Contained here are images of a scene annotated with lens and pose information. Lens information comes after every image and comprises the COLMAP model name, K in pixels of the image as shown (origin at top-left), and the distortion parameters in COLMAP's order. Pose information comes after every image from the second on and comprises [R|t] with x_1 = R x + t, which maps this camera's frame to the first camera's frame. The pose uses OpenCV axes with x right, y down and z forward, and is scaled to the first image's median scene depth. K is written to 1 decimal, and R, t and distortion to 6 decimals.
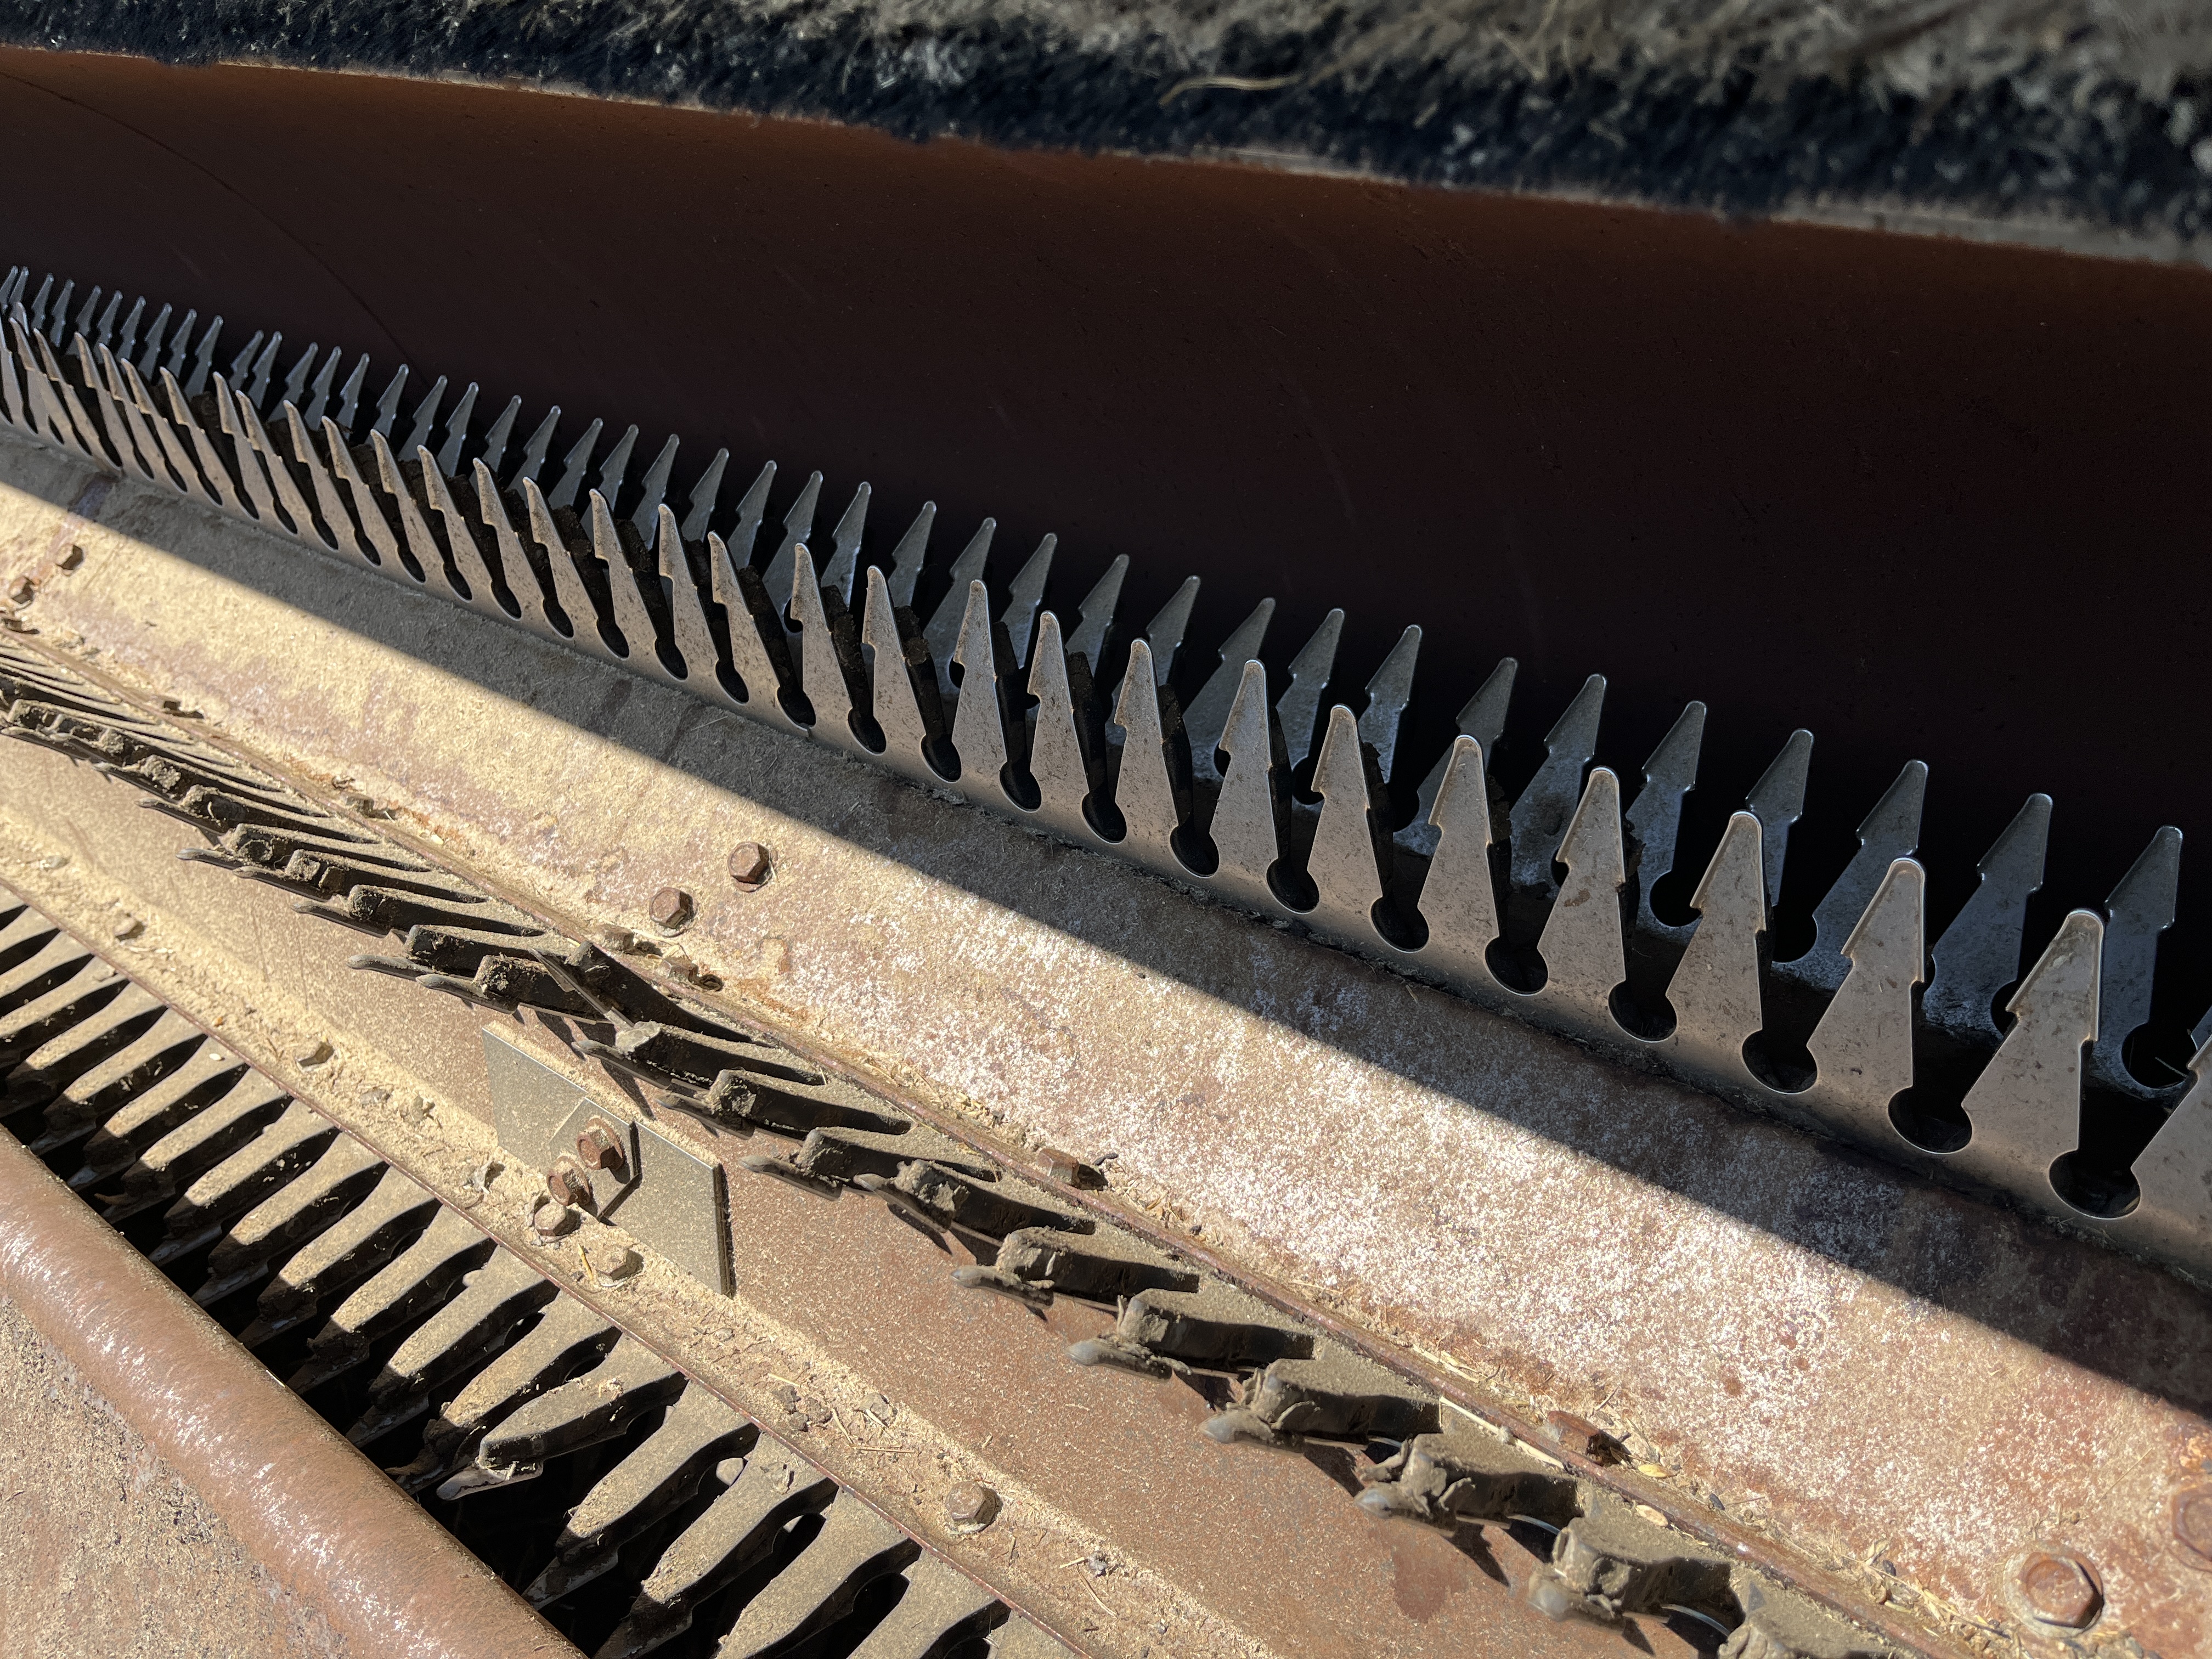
lens RADIAL K [[1709.6, 0, 1066.3], [0, 1709.6, 830.4], [0, 0, 1]] dist [0.092745, -0.140799]
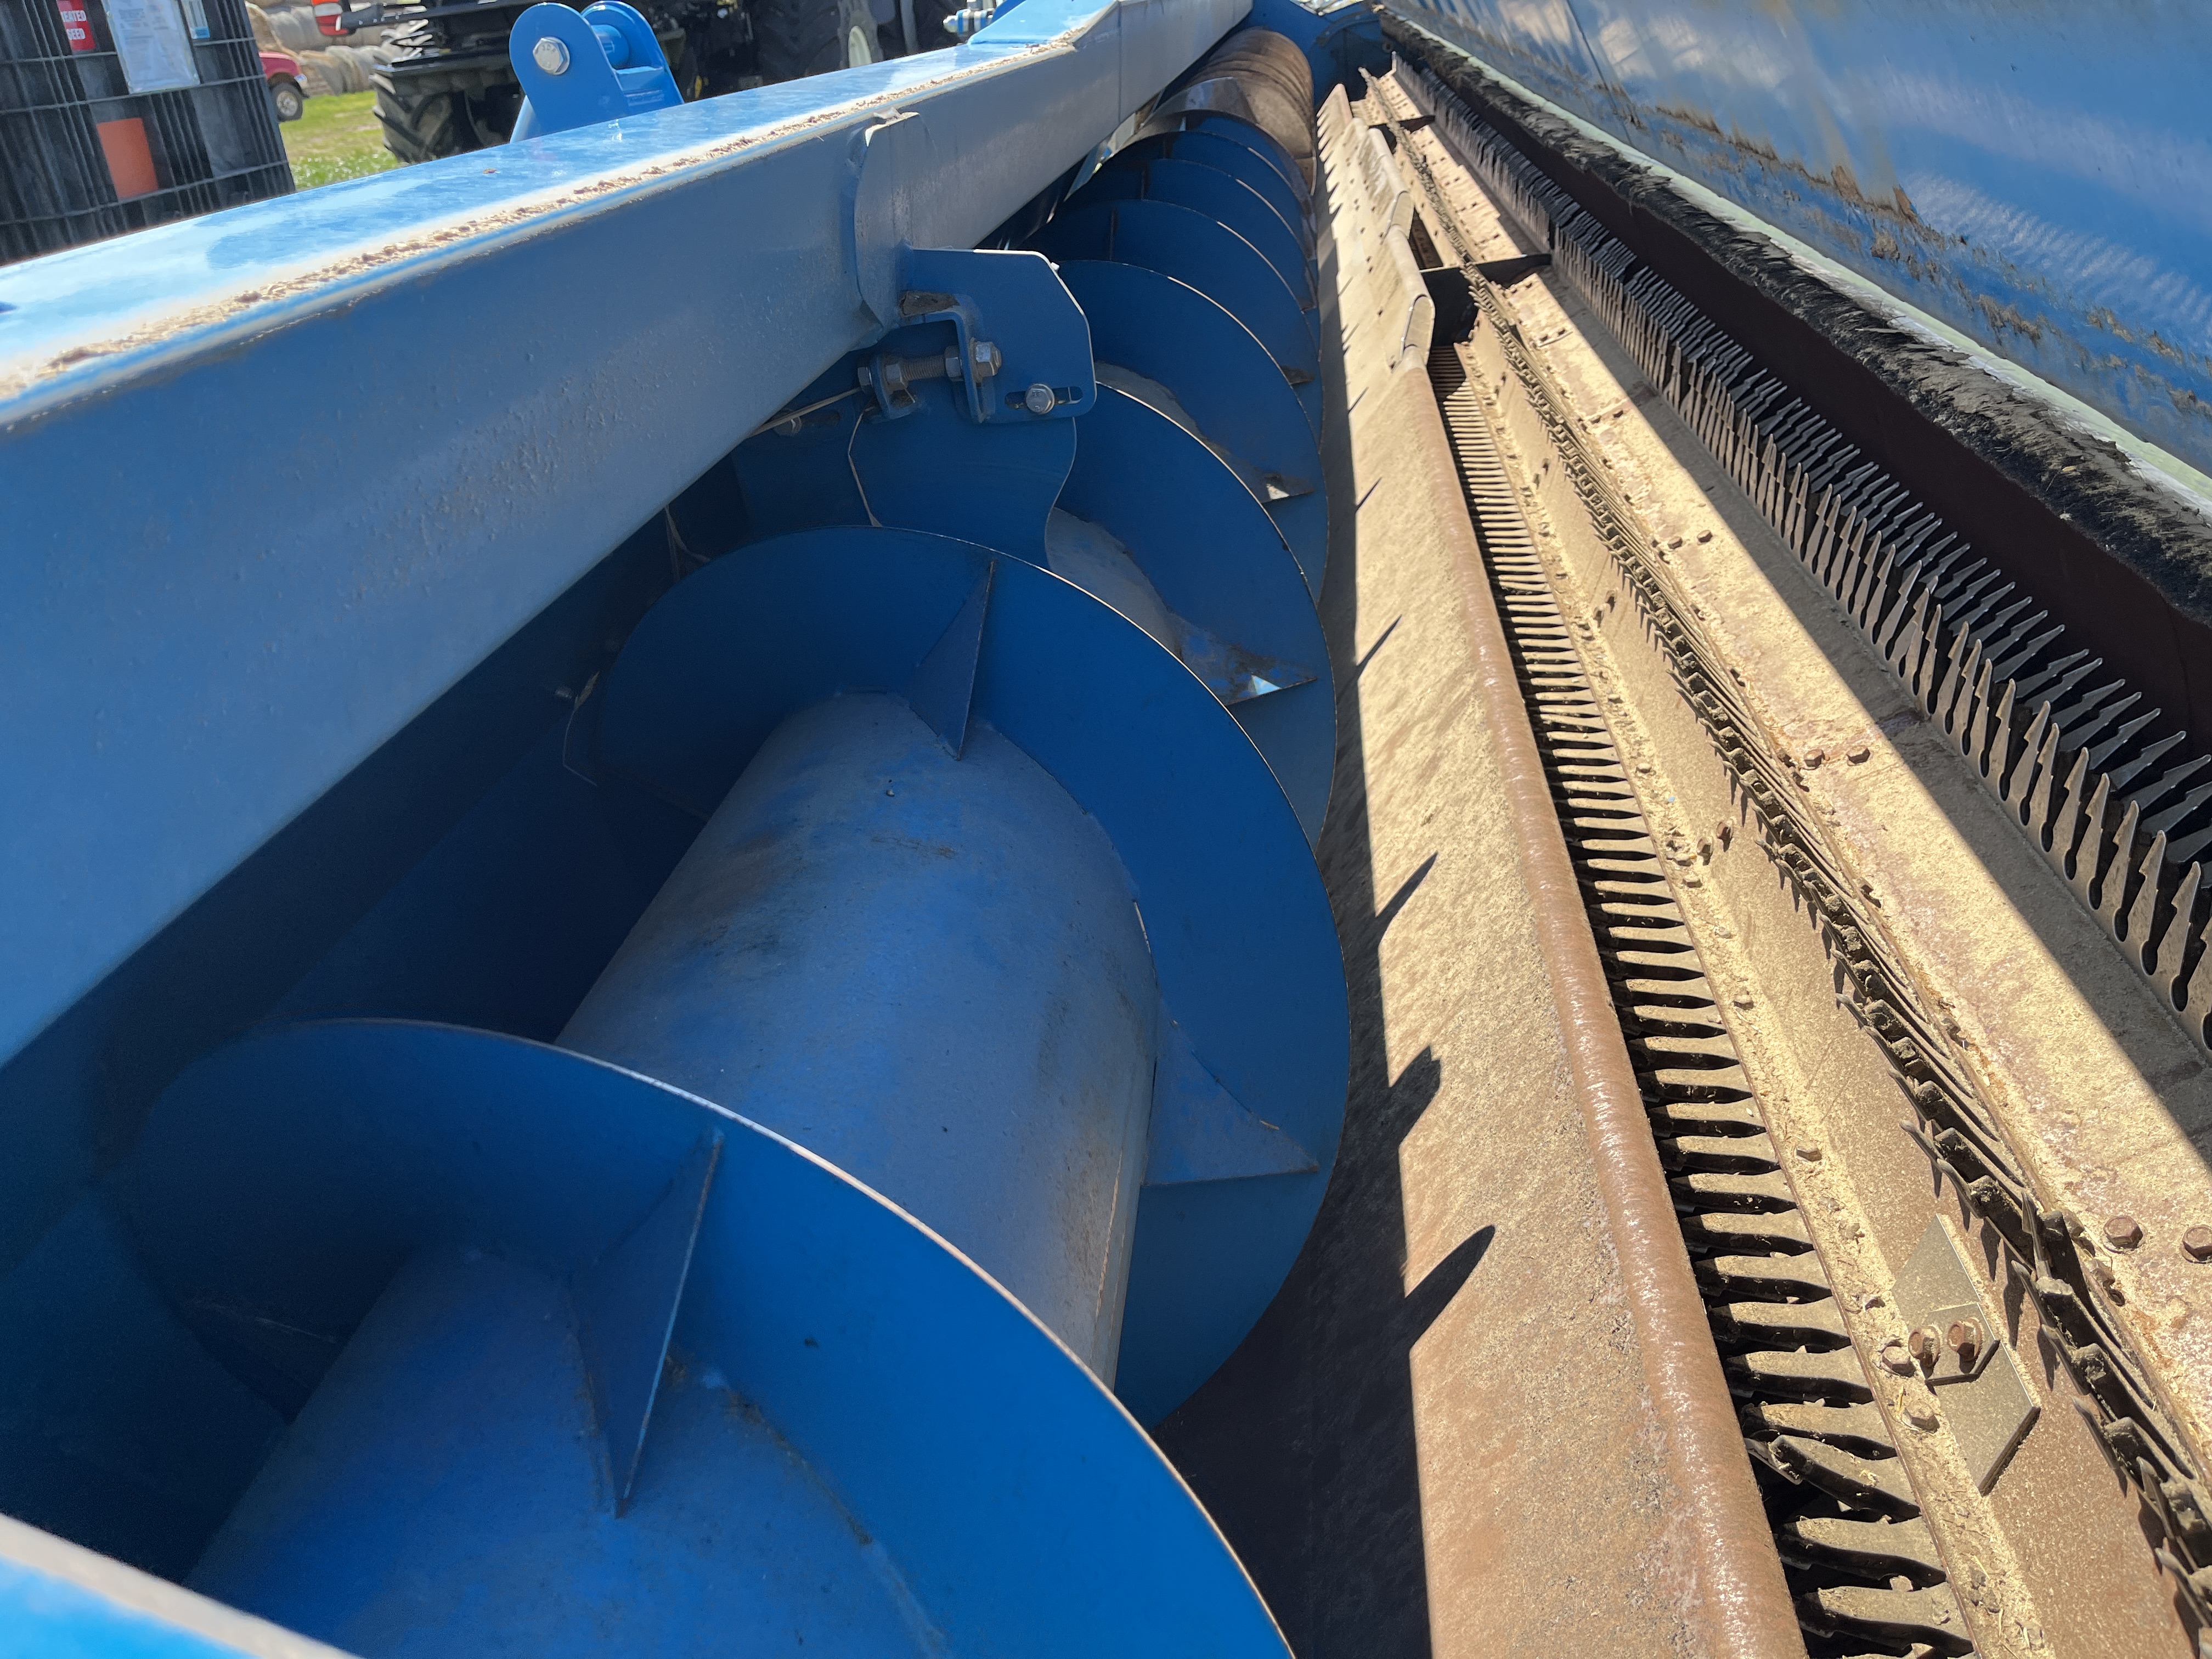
lens RADIAL K [[1709.6, 0, 1066.3], [0, 1709.6, 830.4], [0, 0, 1]] dist [0.092745, -0.140799]
pose [[0.539407, 0.483304, -0.689535, 0.089979], [-0.533923, 0.829526, 0.163750, 0.005307], [0.651128, 0.279830, 0.705498, -0.499760]]
